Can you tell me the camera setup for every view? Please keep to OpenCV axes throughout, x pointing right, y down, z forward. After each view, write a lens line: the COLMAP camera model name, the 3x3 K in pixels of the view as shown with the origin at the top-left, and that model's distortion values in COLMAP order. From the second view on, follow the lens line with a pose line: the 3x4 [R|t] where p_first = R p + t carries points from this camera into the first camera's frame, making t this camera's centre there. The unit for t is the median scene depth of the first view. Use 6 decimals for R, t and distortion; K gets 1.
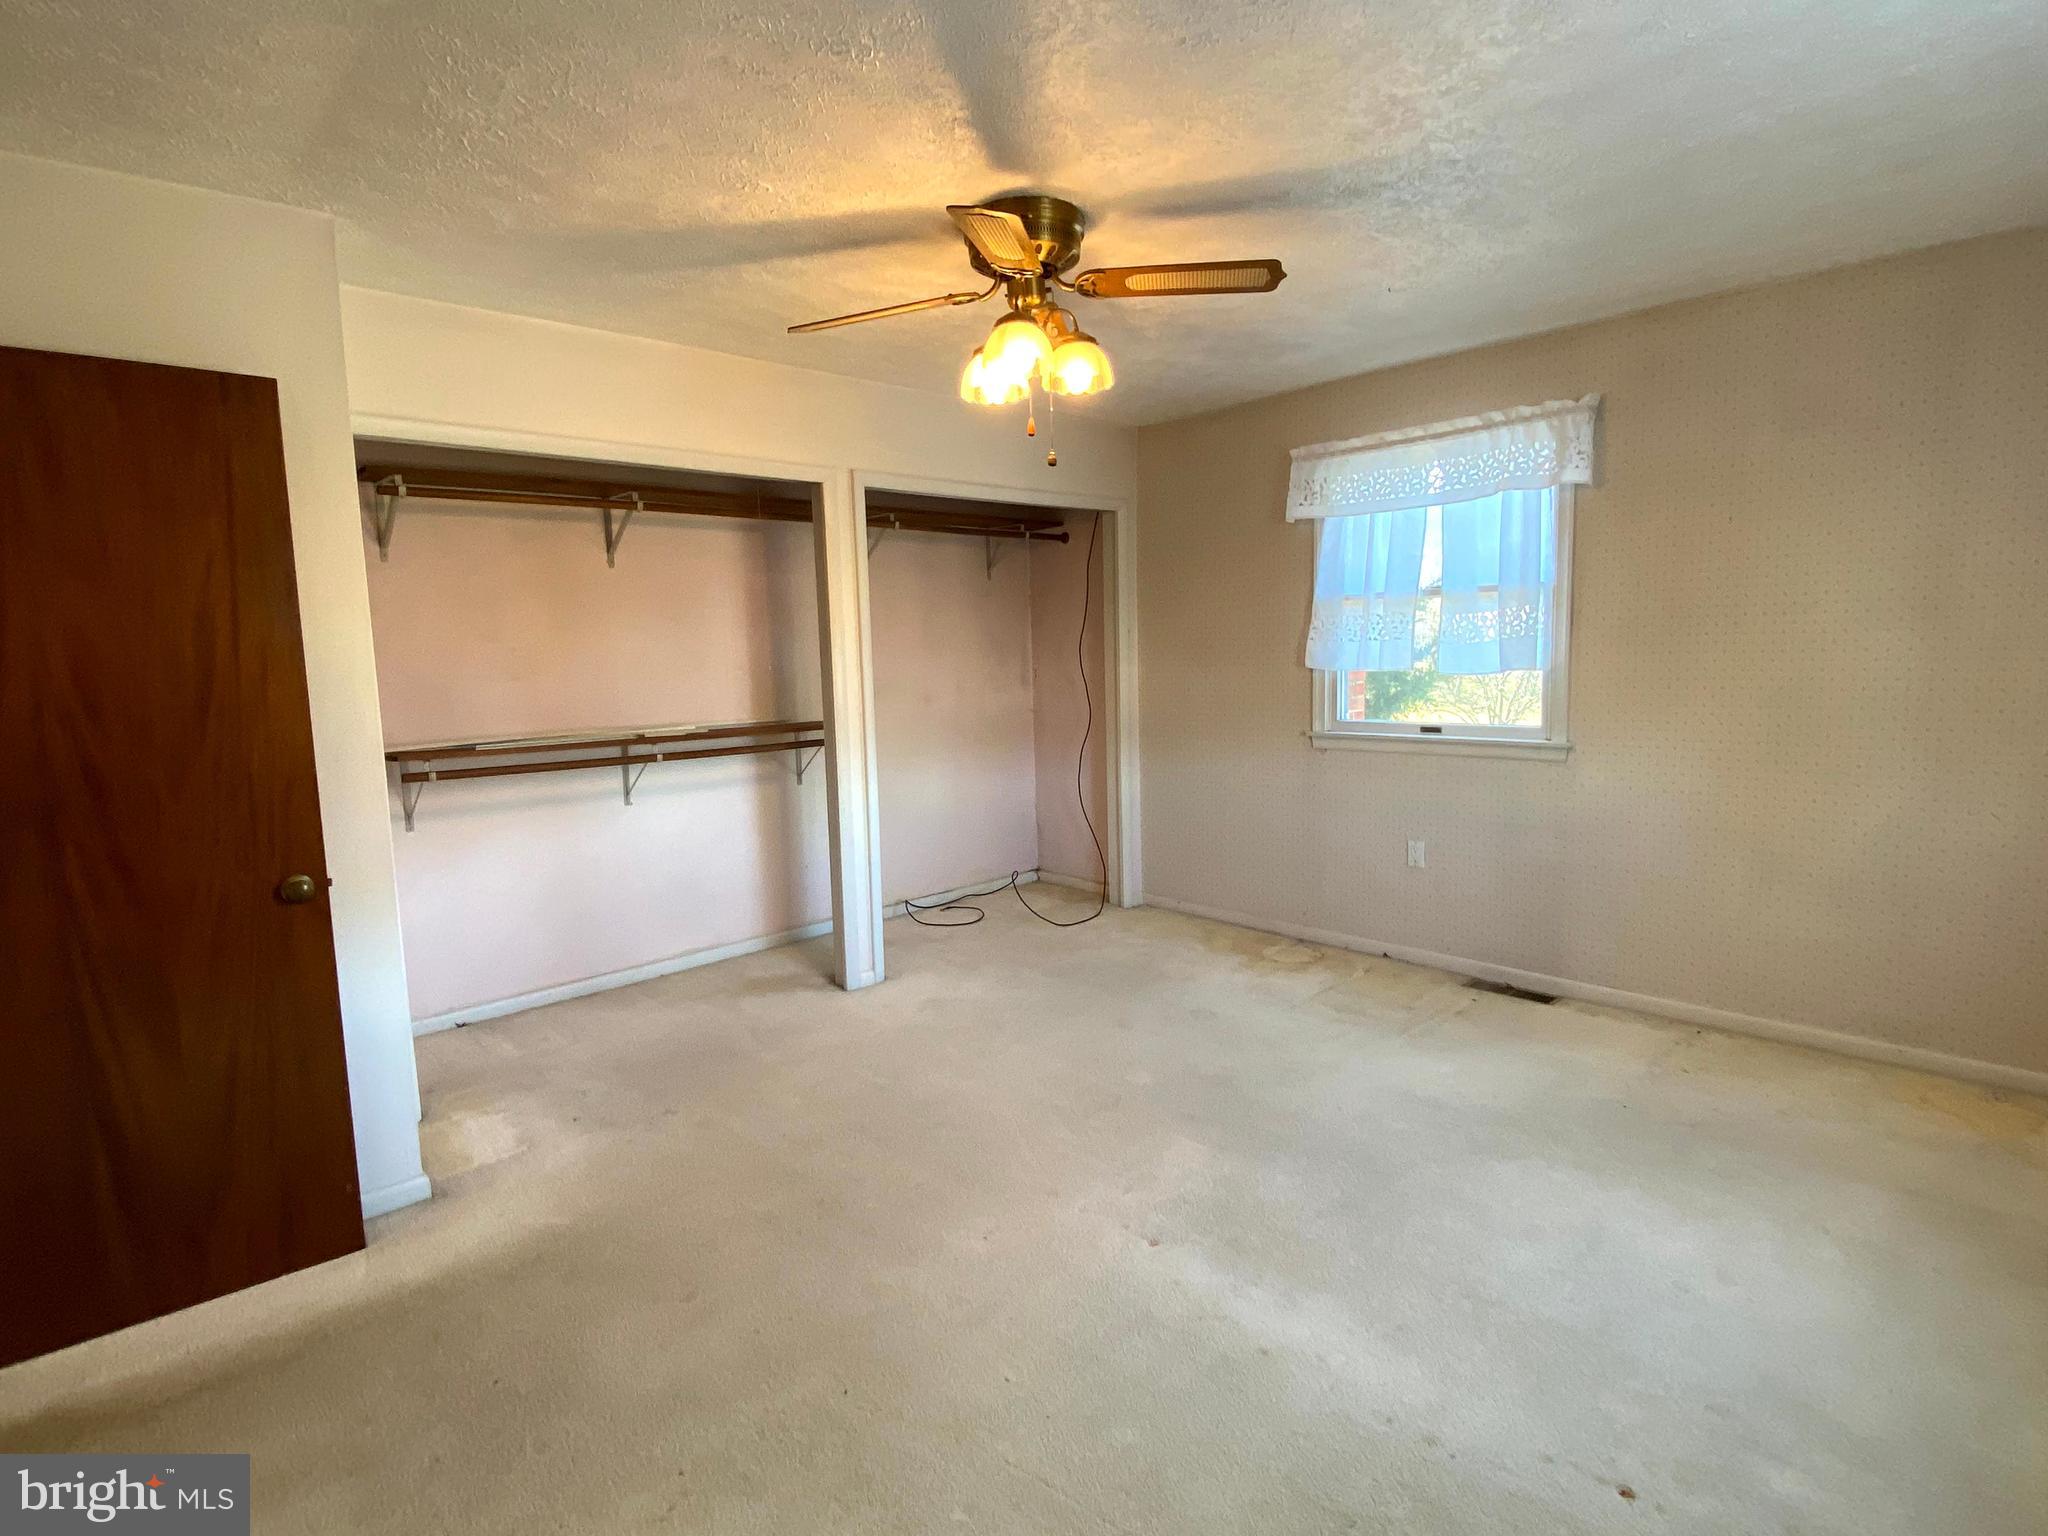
lens RADIAL K [[1033.1, 0, 1024.0], [0, 1033.1, 768.0], [0, 0, 1]] dist [0.053562, -0.037166]
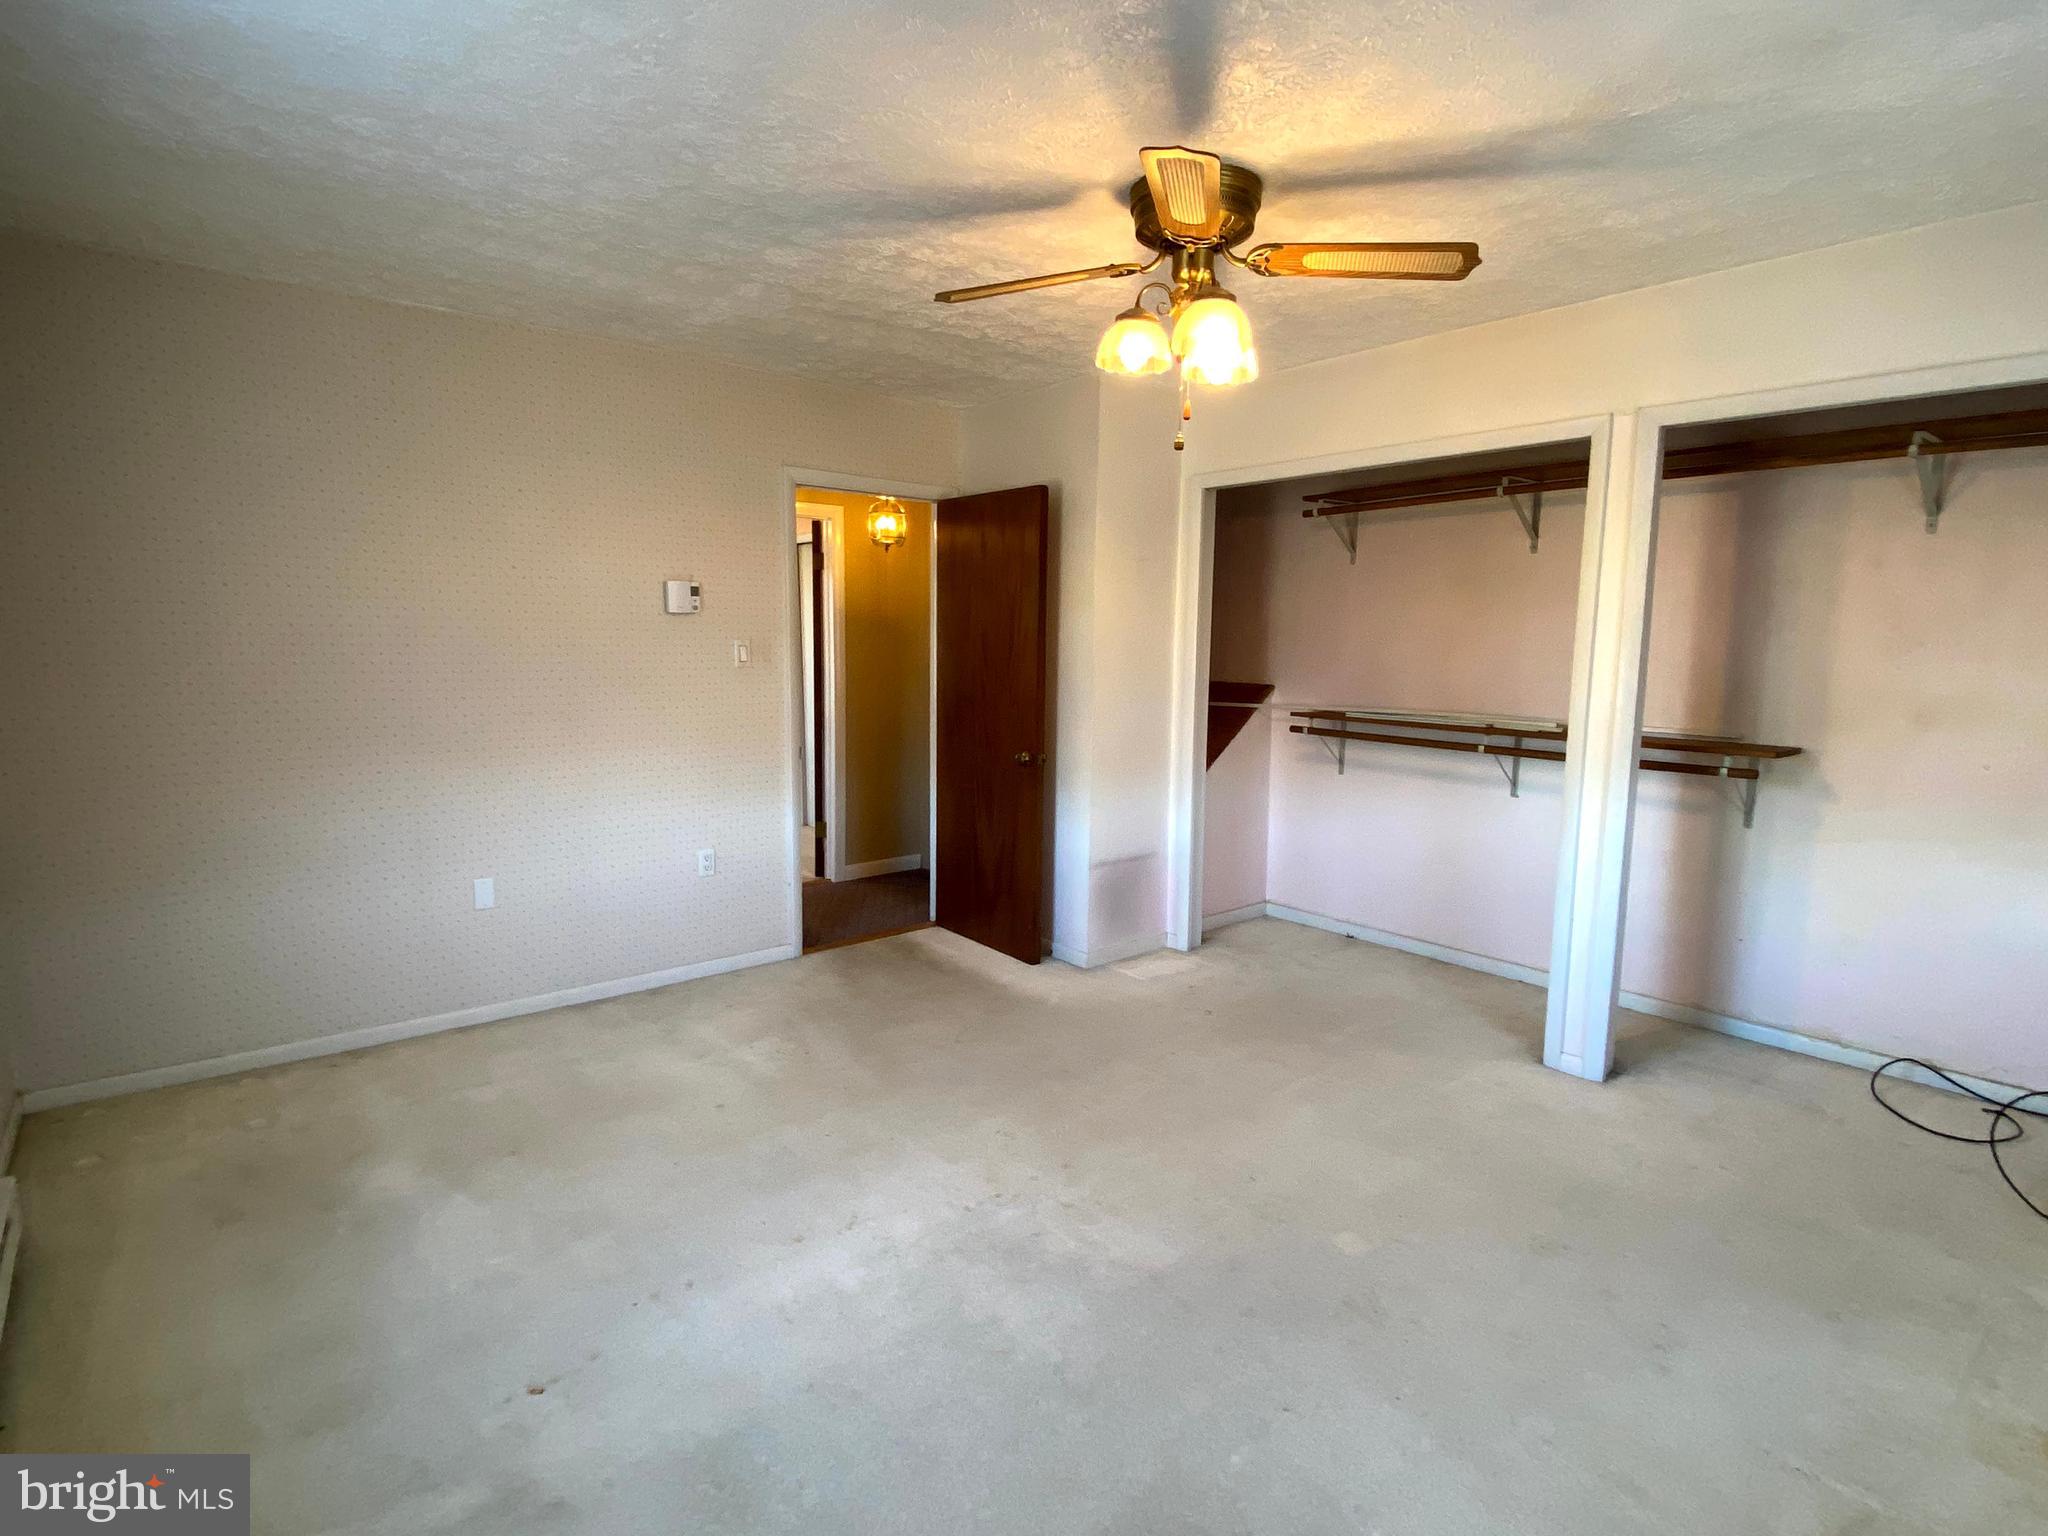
lens RADIAL K [[1033.1, 0, 1024.0], [0, 1033.1, 768.0], [0, 0, 1]] dist [0.053562, -0.037166]
pose [[-0.068125, 0.150009, -0.986335, 0.639244], [-0.127788, 0.979176, 0.157746, -0.090766], [0.989459, 0.136788, -0.047537, 0.608777]]
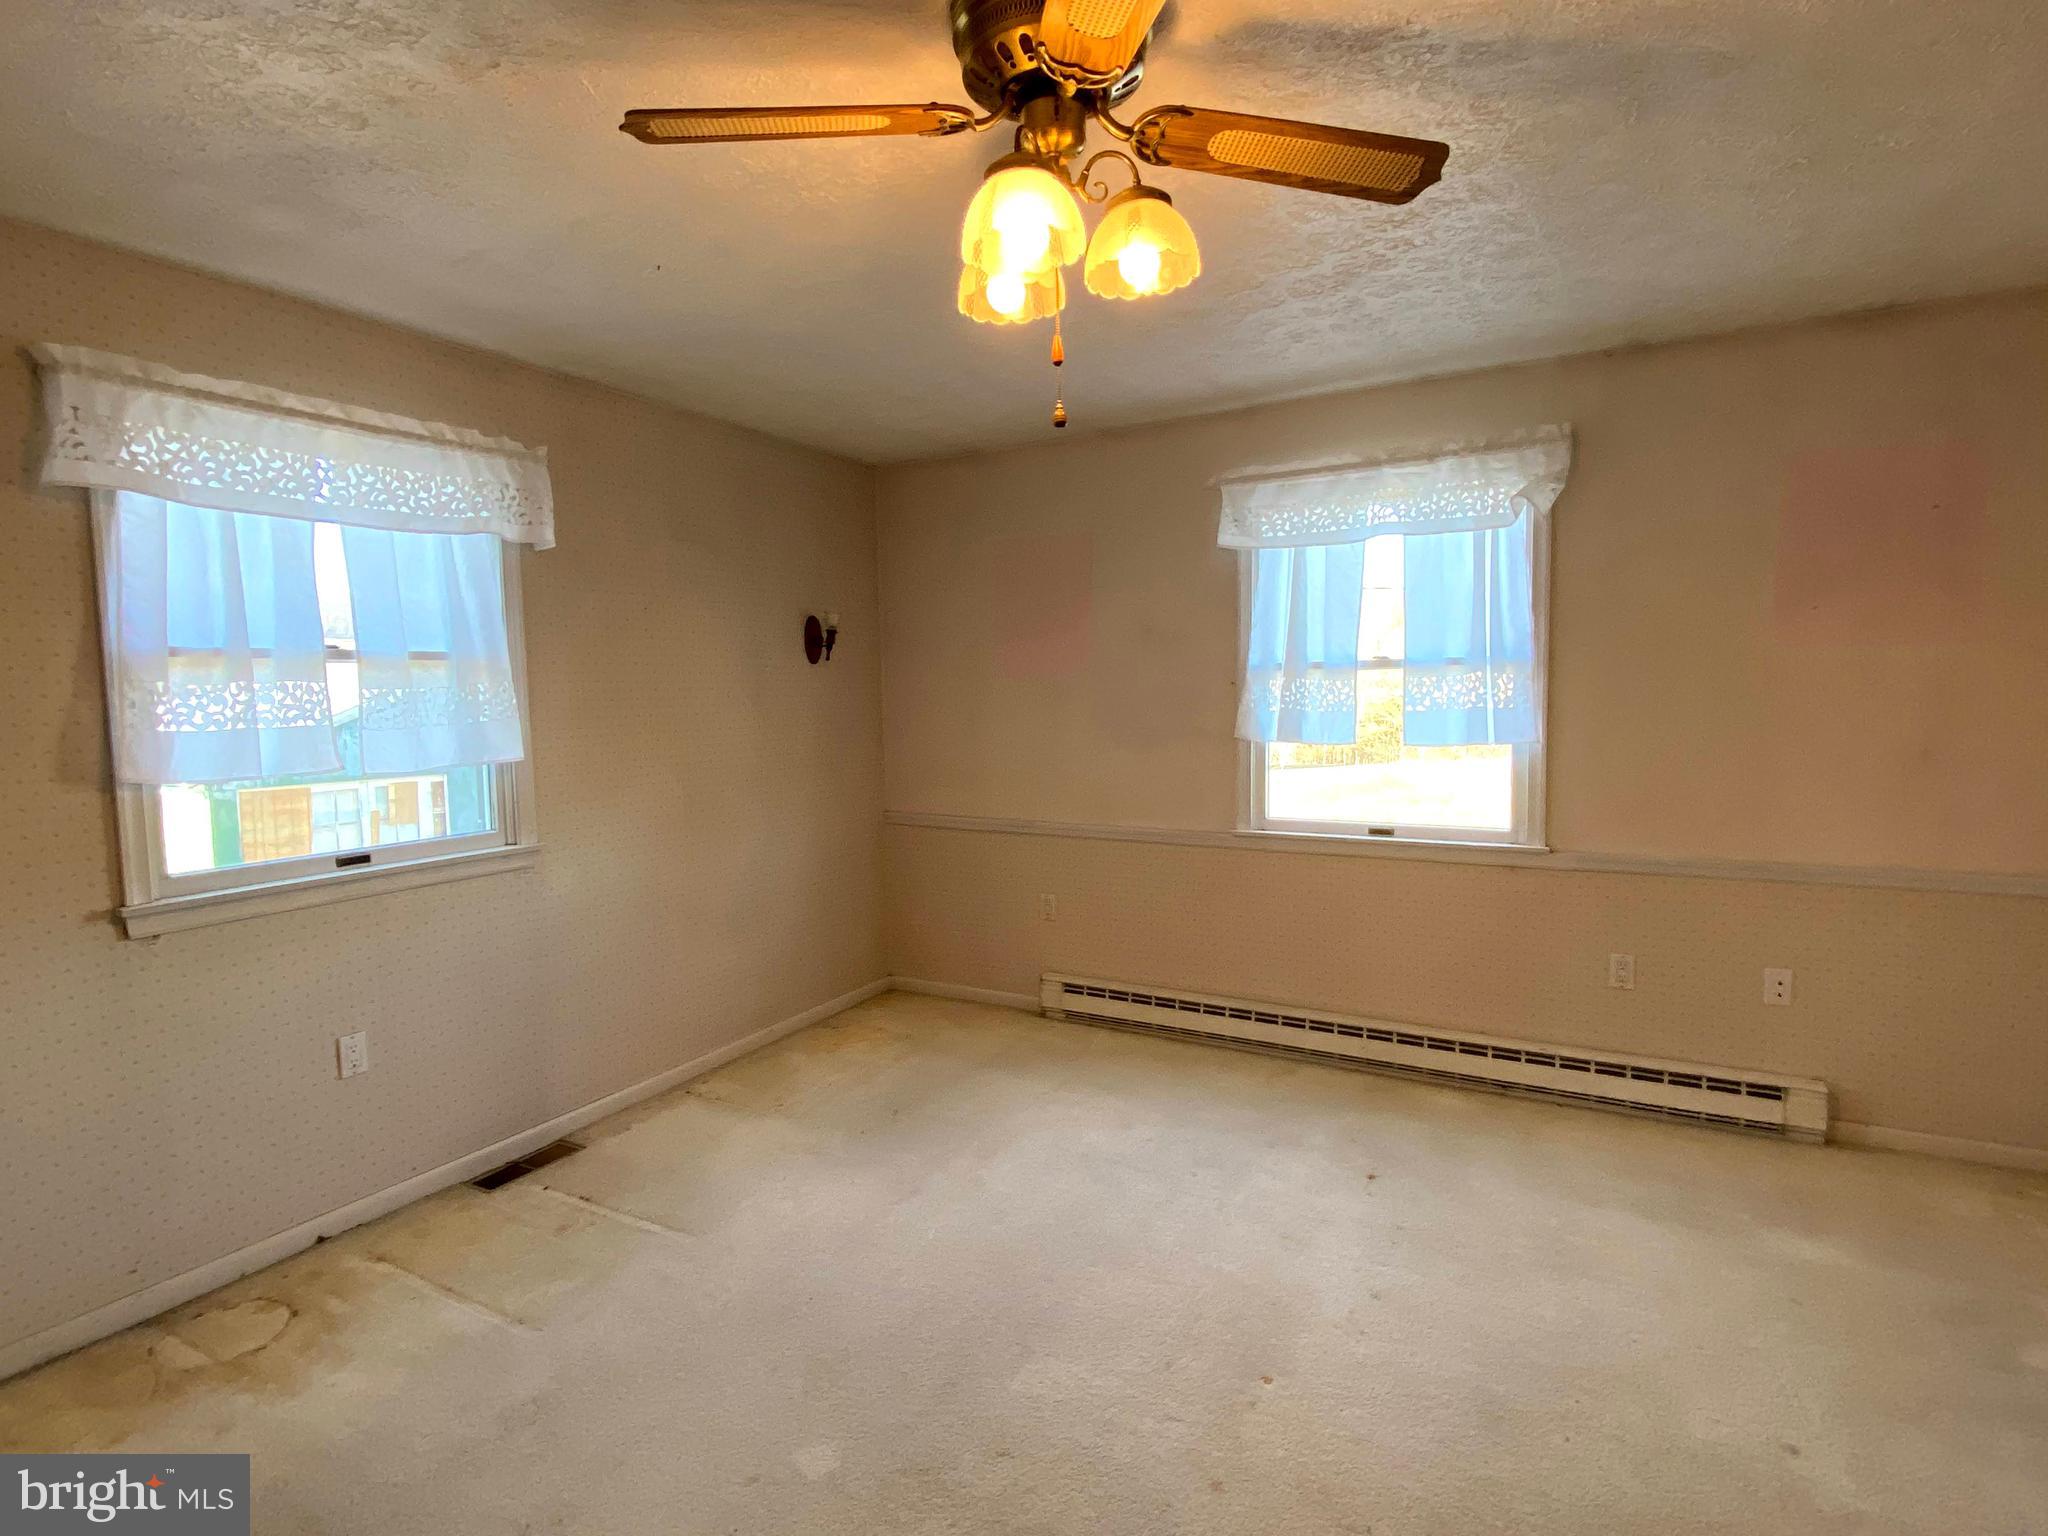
lens RADIAL K [[1033.1, 0, 1024.0], [0, 1033.1, 768.0], [0, 0, 1]] dist [0.053562, -0.037166]
pose [[-0.287817, -0.040424, 0.956832, -0.380512], [0.143120, 0.986074, 0.084710, -0.093740], [-0.946931, 0.161323, -0.278024, 0.799533]]
